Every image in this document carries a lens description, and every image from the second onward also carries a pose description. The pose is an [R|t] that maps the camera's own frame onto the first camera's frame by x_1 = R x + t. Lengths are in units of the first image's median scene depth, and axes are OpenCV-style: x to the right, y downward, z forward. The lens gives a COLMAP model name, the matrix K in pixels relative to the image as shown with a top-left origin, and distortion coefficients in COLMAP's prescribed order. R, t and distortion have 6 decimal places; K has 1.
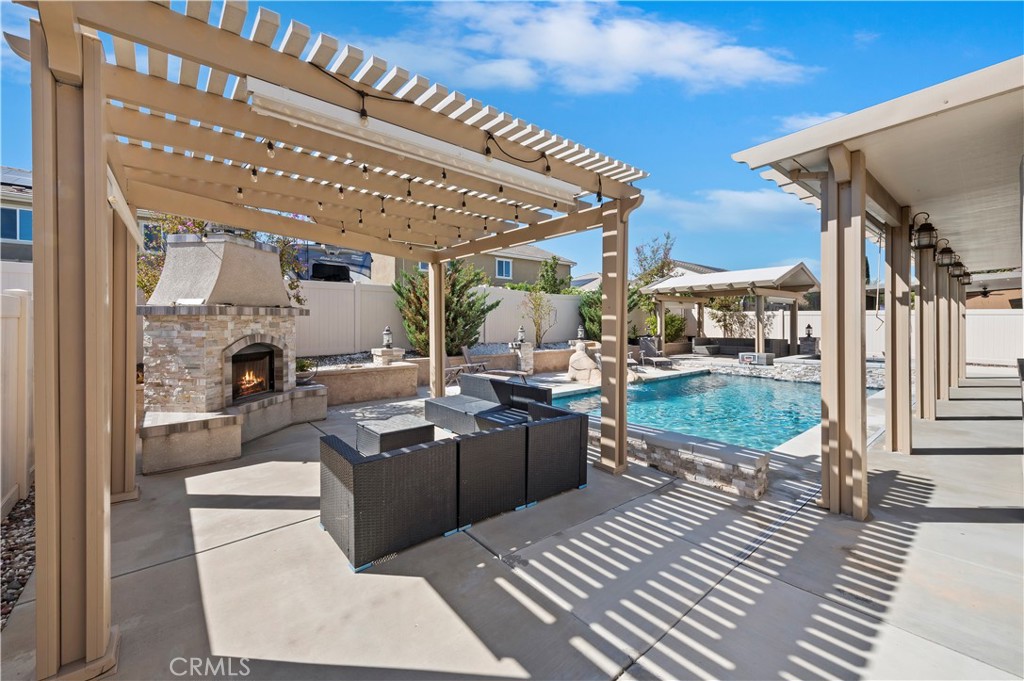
lens RADIAL K [[404.2, 0, 509.4], [0, 404.2, 328.6], [0, 0, 1]] dist [-0.000237, -0.000106]
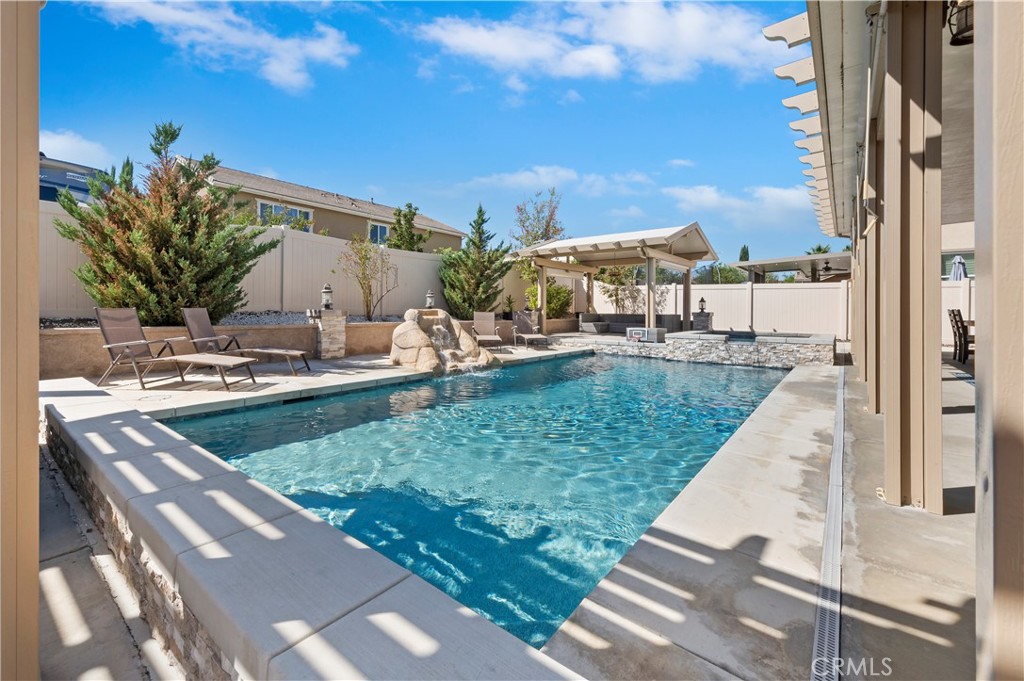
lens RADIAL K [[421.3, 0, 506.7], [0, 421.3, 311.3], [0, 0, 1]] dist [0.002903, -0.000187]
pose [[0.976879, 0.012747, 0.213413, 0.134163], [-0.011150, 0.999900, -0.008685, 0.031920], [-0.213502, 0.006105, 0.976923, 0.200386]]
